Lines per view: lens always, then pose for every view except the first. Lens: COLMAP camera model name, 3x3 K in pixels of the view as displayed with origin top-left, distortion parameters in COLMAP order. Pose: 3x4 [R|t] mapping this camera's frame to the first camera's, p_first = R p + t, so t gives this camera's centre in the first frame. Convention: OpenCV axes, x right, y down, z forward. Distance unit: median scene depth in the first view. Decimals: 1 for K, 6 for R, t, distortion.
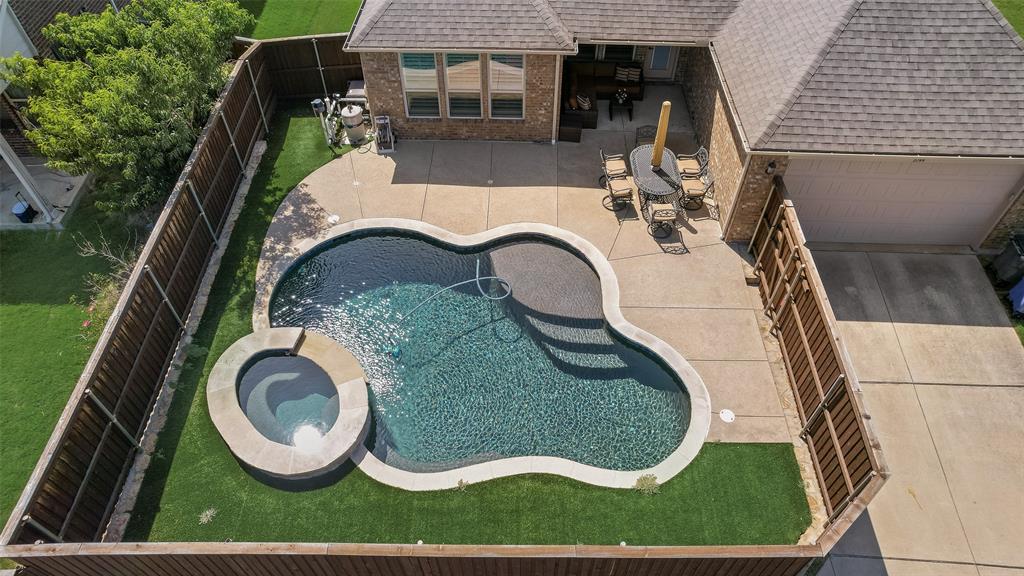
lens RADIAL K [[687.8, 0, 512.0], [0, 687.8, 288.0], [0, 0, 1]] dist [-0.049113, 0.002200]
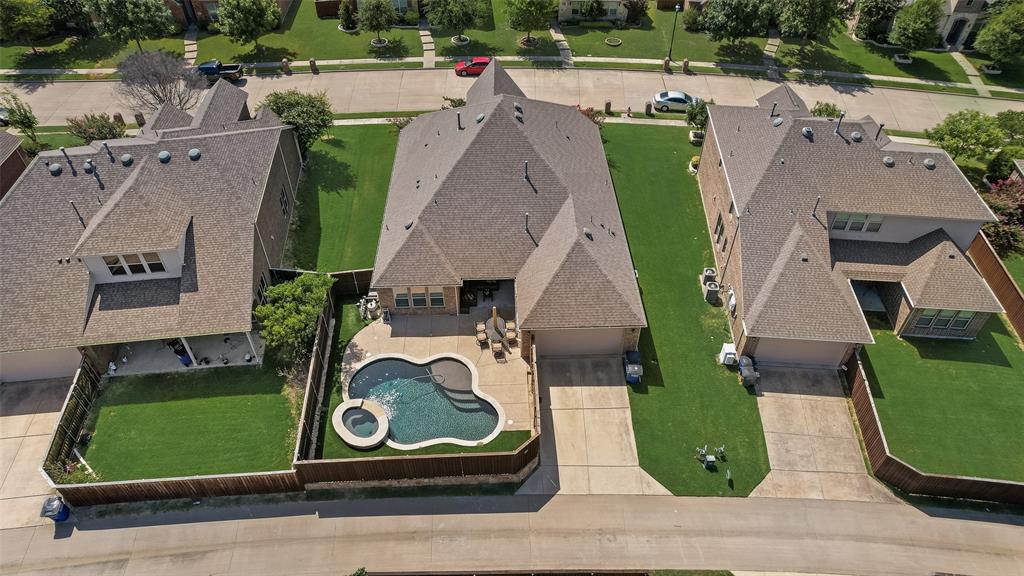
lens RADIAL K [[687.8, 0, 512.0], [0, 687.8, 288.0], [0, 0, 1]] dist [-0.049113, 0.002200]
pose [[0.998512, -0.042639, 0.034007, 0.202092], [0.045306, 0.995606, -0.081951, -0.119428], [-0.030363, 0.083370, 0.996056, -1.632919]]
